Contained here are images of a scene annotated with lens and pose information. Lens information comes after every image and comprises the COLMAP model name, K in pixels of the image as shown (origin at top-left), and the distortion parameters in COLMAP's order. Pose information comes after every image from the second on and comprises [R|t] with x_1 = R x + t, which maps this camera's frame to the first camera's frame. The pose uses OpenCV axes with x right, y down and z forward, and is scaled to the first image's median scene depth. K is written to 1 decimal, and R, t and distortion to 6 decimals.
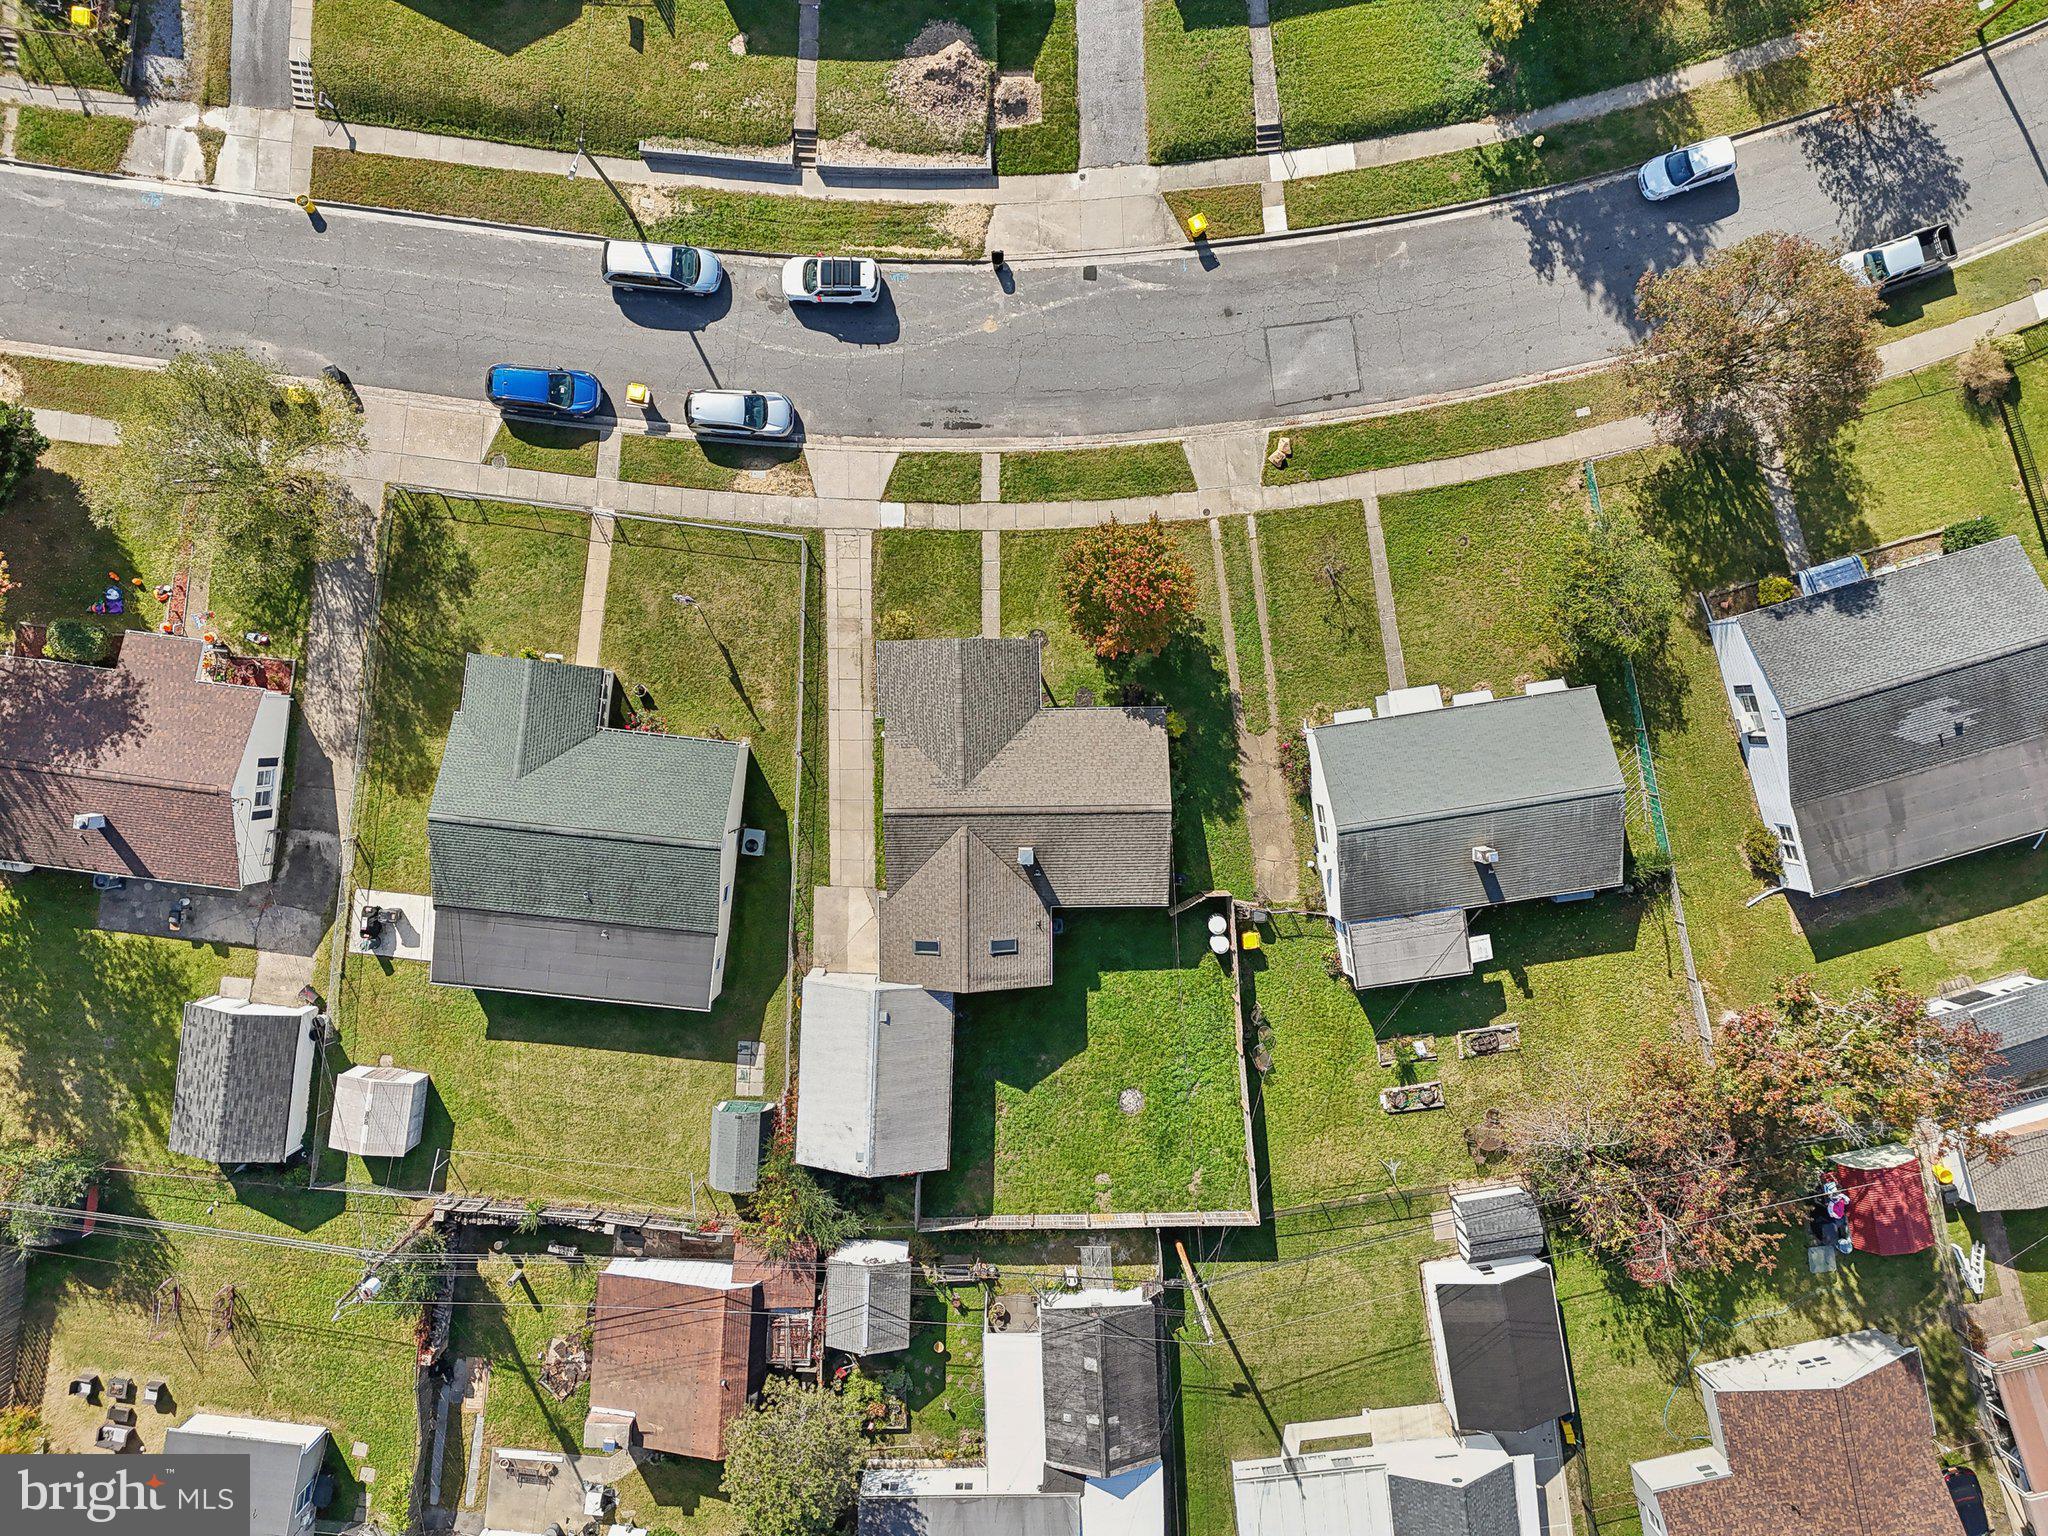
lens RADIAL K [[1527.0, 0, 1038.0], [0, 1527.0, 785.3], [0, 0, 1]] dist [0.069372, -0.066212]
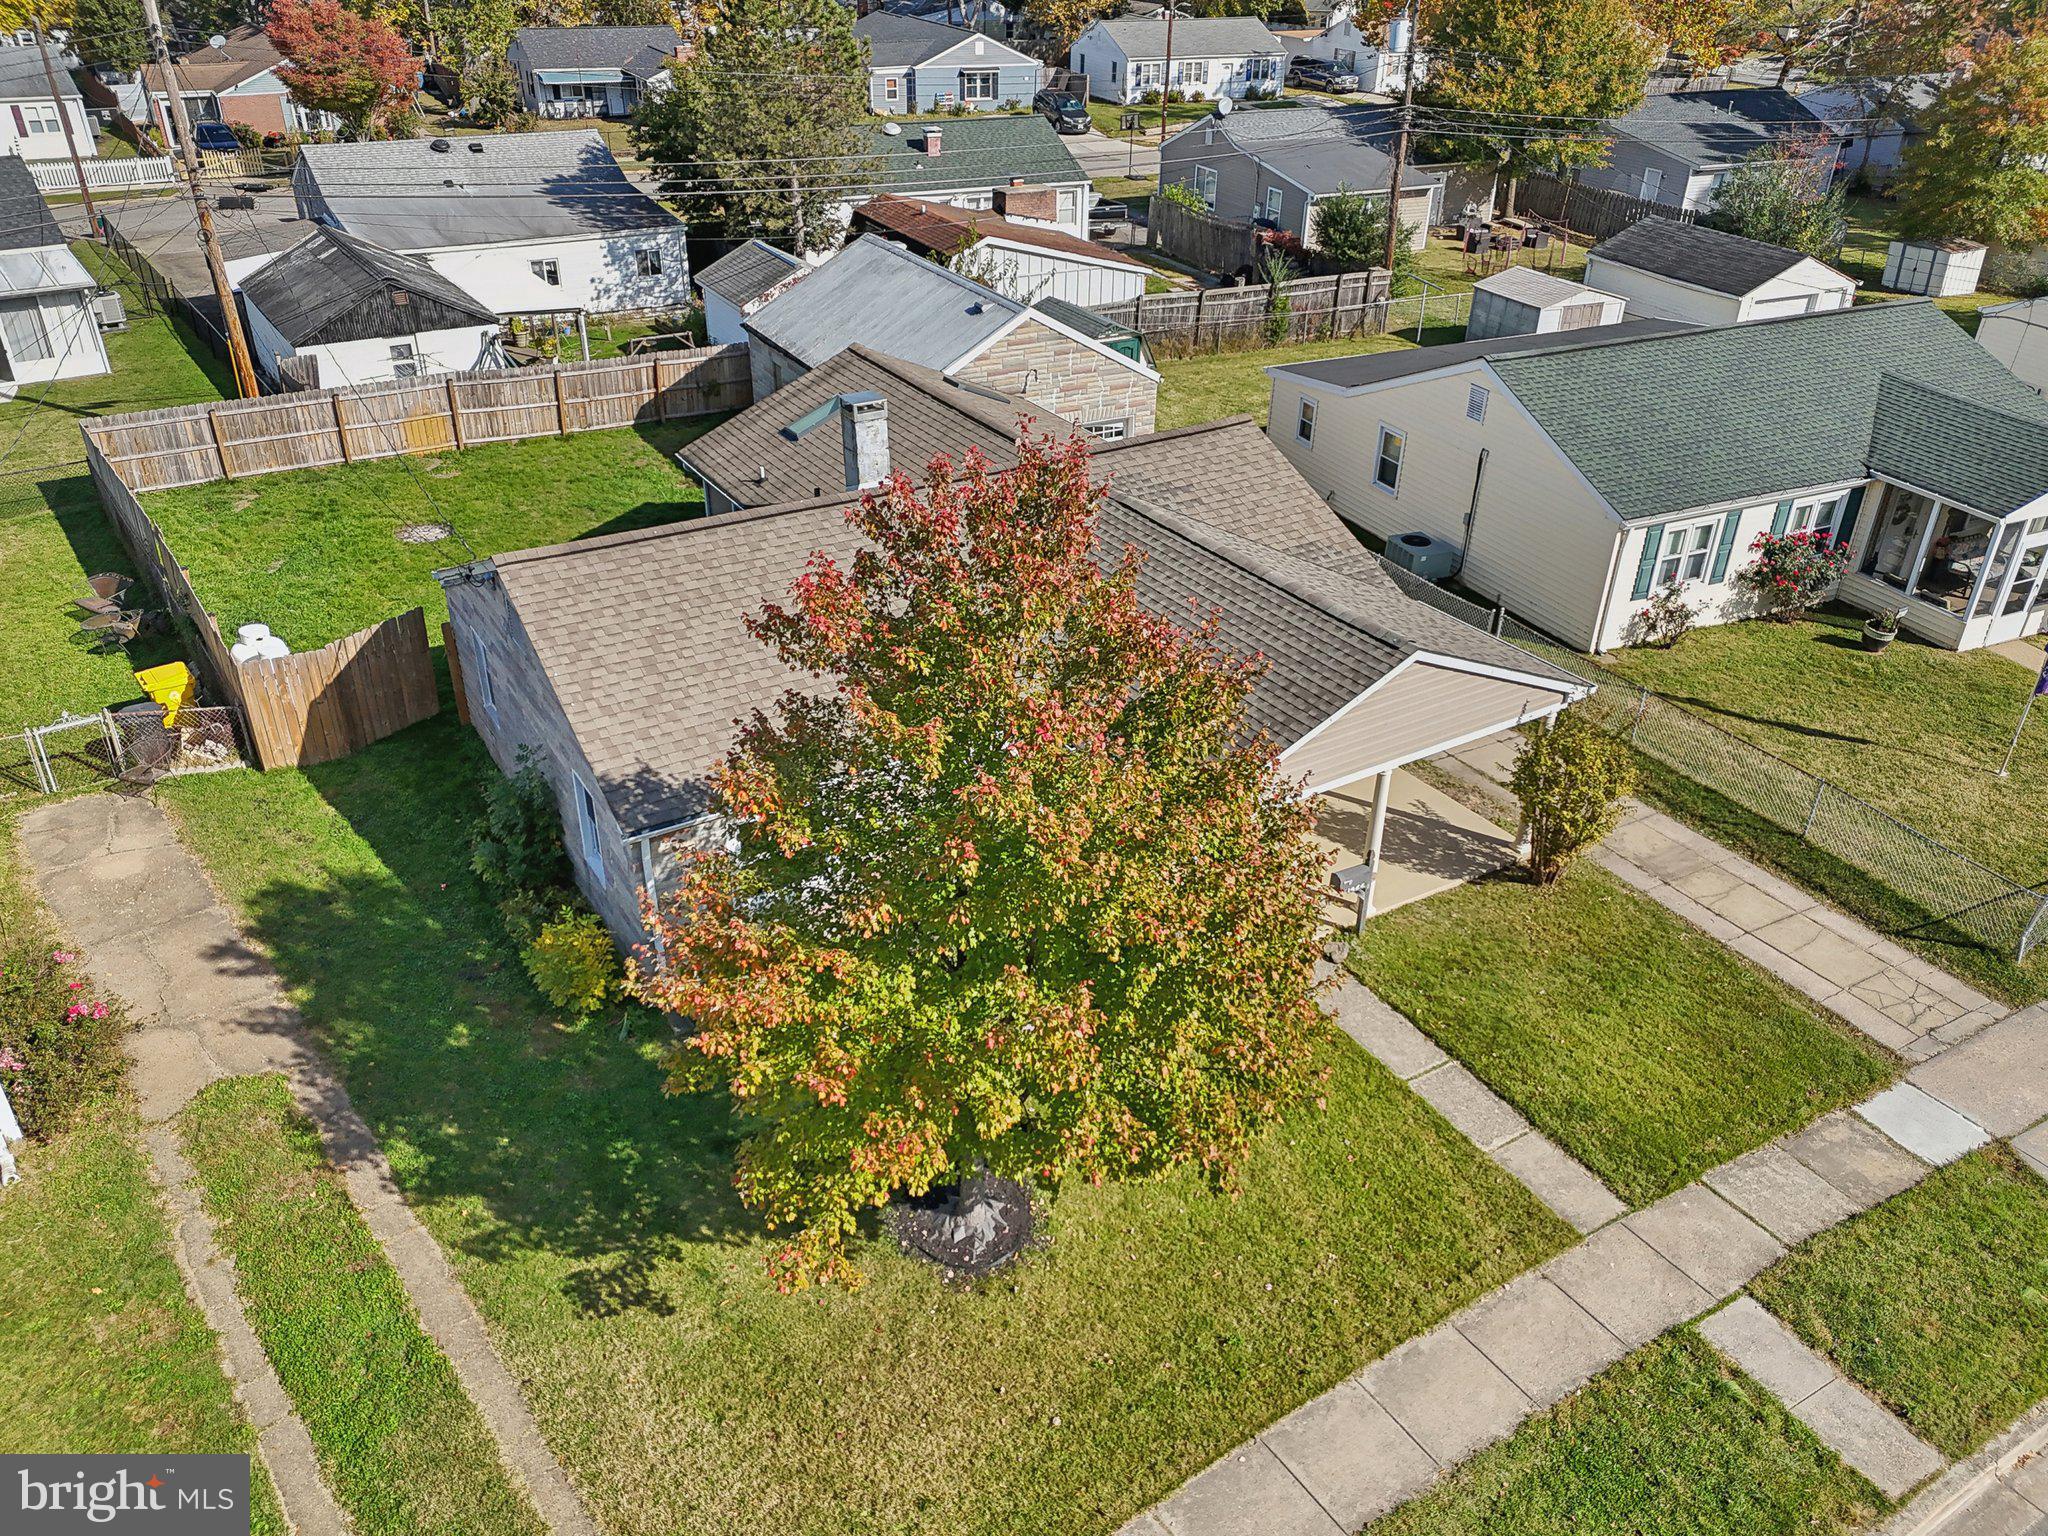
lens RADIAL K [[1527.0, 0, 1032.8], [0, 1527.0, 748.3], [0, 0, 1]] dist [0.069372, -0.066212]
pose [[-0.853711, 0.228203, -0.468083, 0.137868], [-0.518525, -0.455487, 0.723646, -0.258698], [-0.048067, 0.860497, 0.507183, 0.823569]]
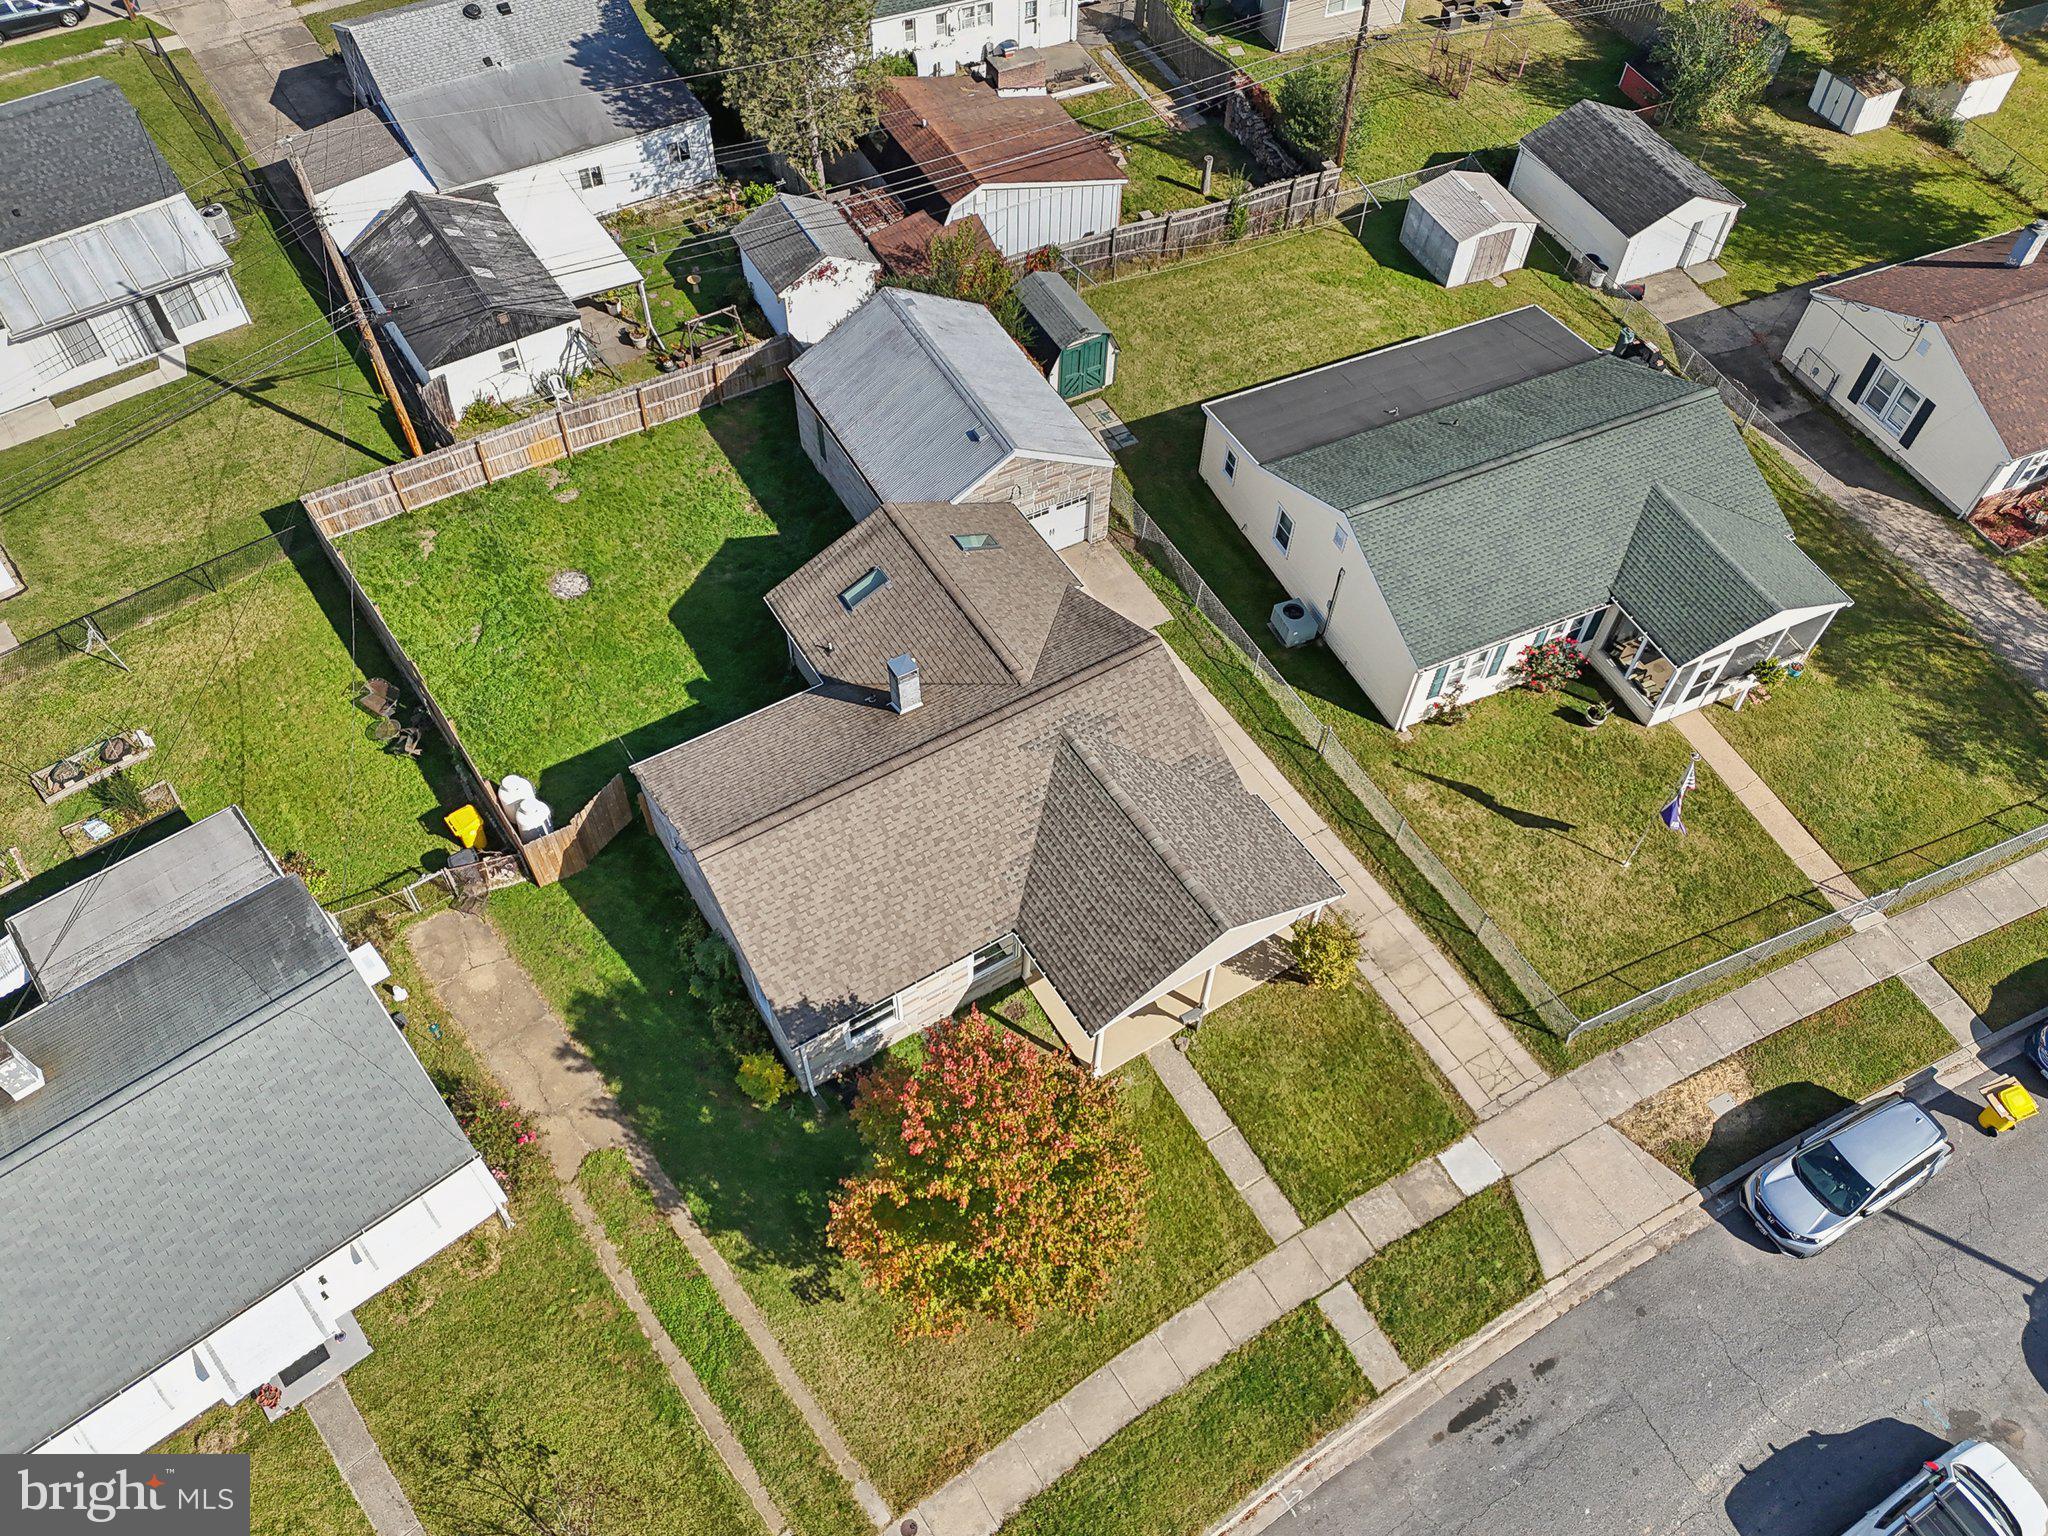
lens RADIAL K [[1527.0, 0, 1034.3], [0, 1527.0, 761.8], [0, 0, 1]] dist [0.069372, -0.066212]
pose [[-0.854823, 0.390315, -0.341952, 0.143440], [-0.516425, -0.704415, 0.486934, -0.254178], [-0.050819, 0.592835, 0.803719, 0.533078]]
